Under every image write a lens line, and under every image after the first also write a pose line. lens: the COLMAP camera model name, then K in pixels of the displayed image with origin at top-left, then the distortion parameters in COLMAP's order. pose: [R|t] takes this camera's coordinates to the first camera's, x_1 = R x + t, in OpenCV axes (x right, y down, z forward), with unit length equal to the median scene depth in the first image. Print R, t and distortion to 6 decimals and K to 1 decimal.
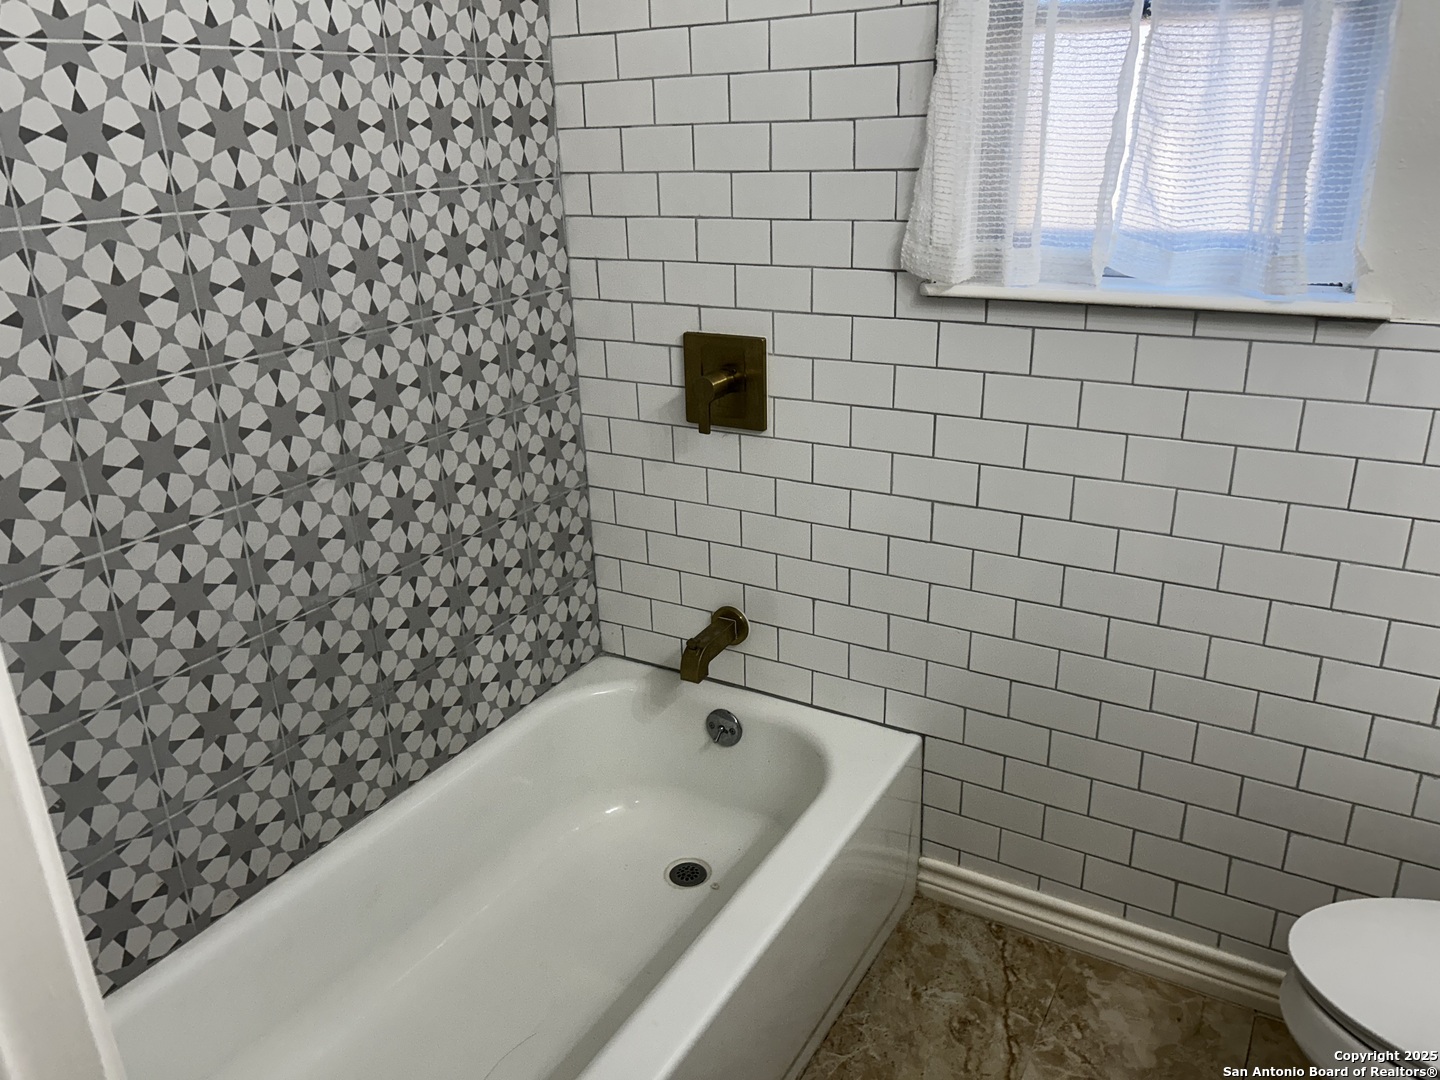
lens RADIAL K [[1086.9, 0, 713.6], [0, 1086.9, 530.2], [0, 0, 1]] dist [0.055947, -0.055503]
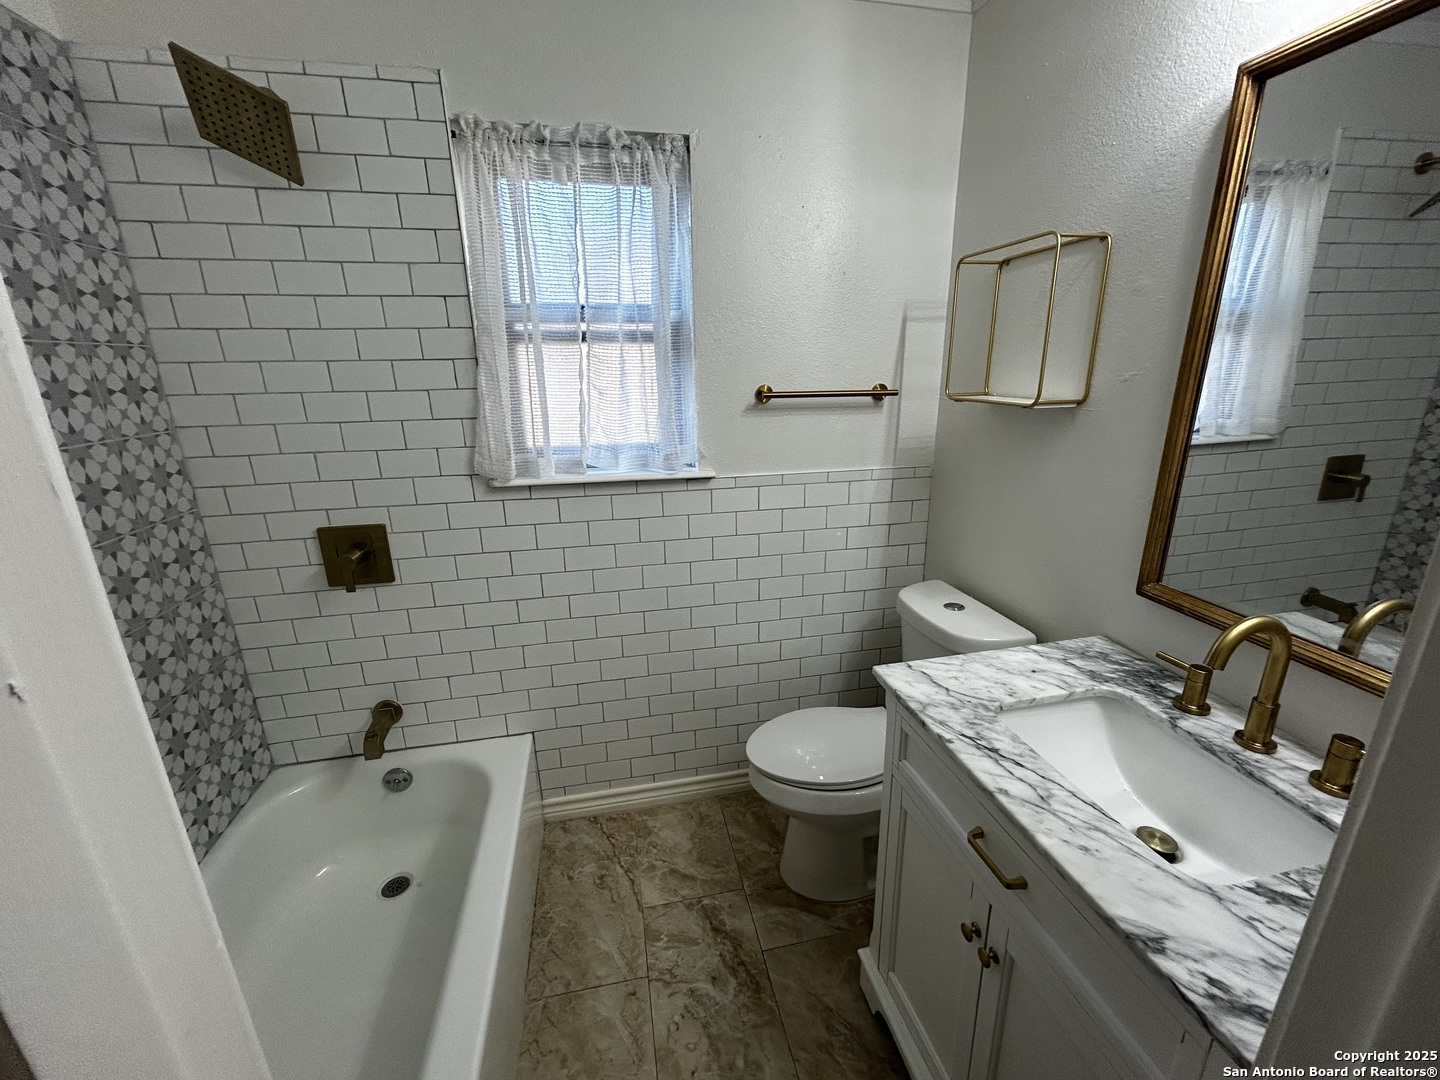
lens RADIAL K [[581.4, 0, 719.0], [0, 581.4, 539.5], [0, 0, 1]] dist [0.001425, -0.000378]
pose [[0.733546, -0.173880, 0.657021, -0.154148], [0.227342, 0.973807, 0.003897, -0.050050], [-0.640489, 0.146509, 0.753862, 0.071597]]
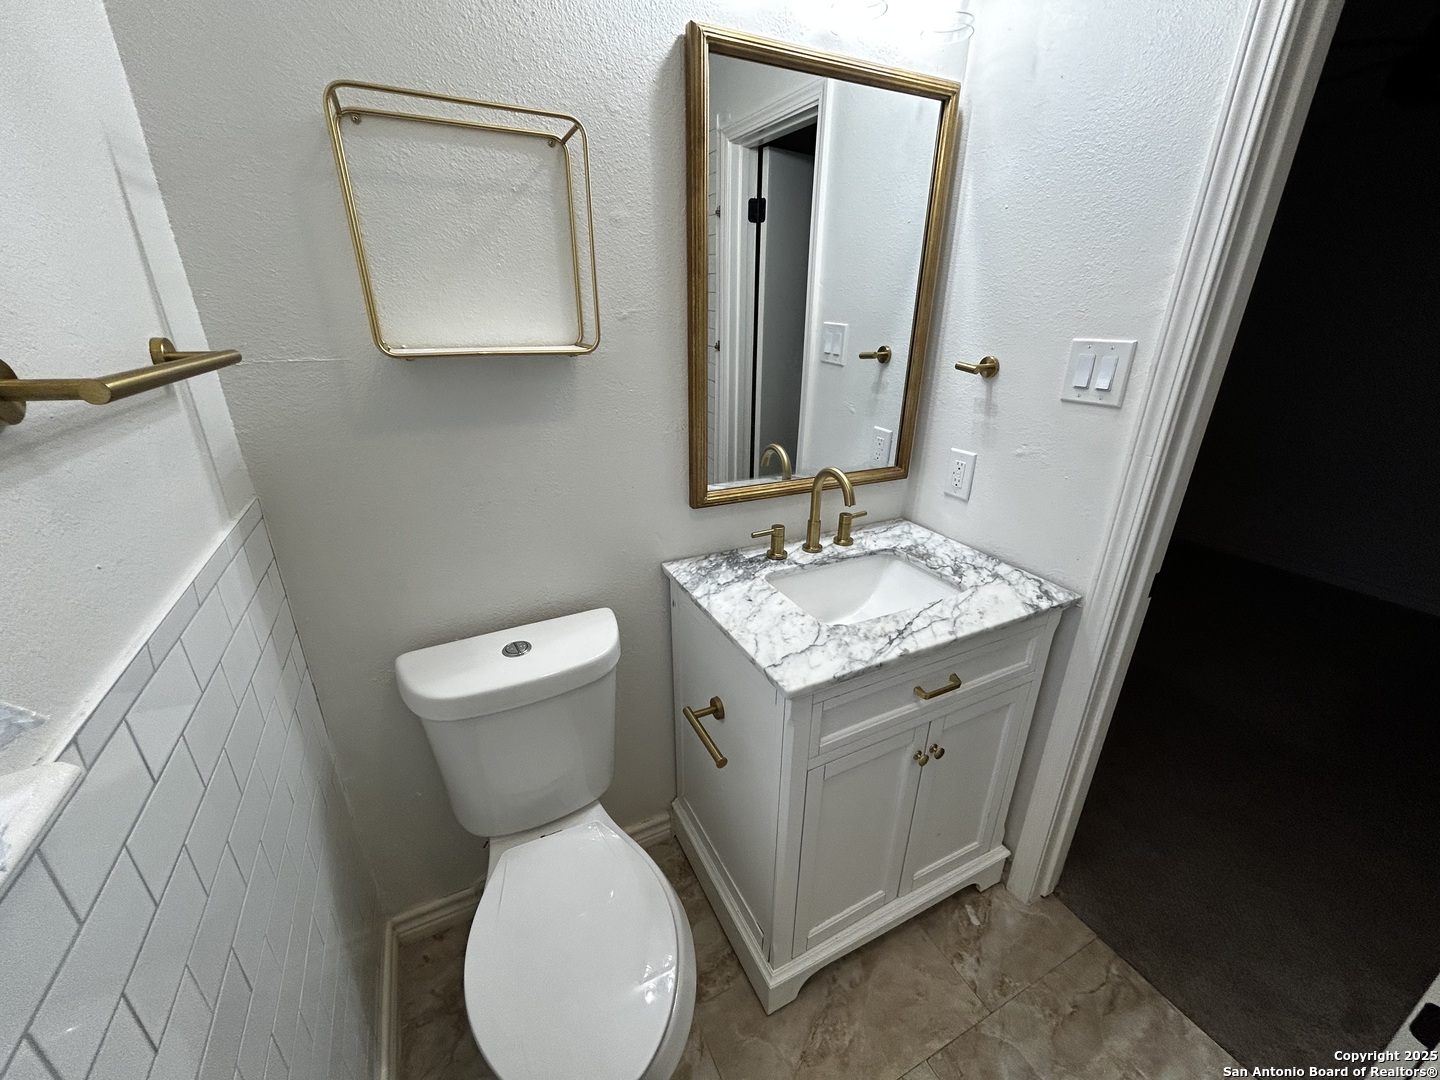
lens RADIAL K [[581.4, 0, 721.0], [0, 581.4, 539.0], [0, 0, 1]] dist [0.001425, -0.000378]
pose [[-0.843530, -0.175367, 0.507645, 0.176879], [0.203944, 0.769808, 0.604816, -0.288207], [-0.496854, 0.613712, -0.613591, 0.712193]]
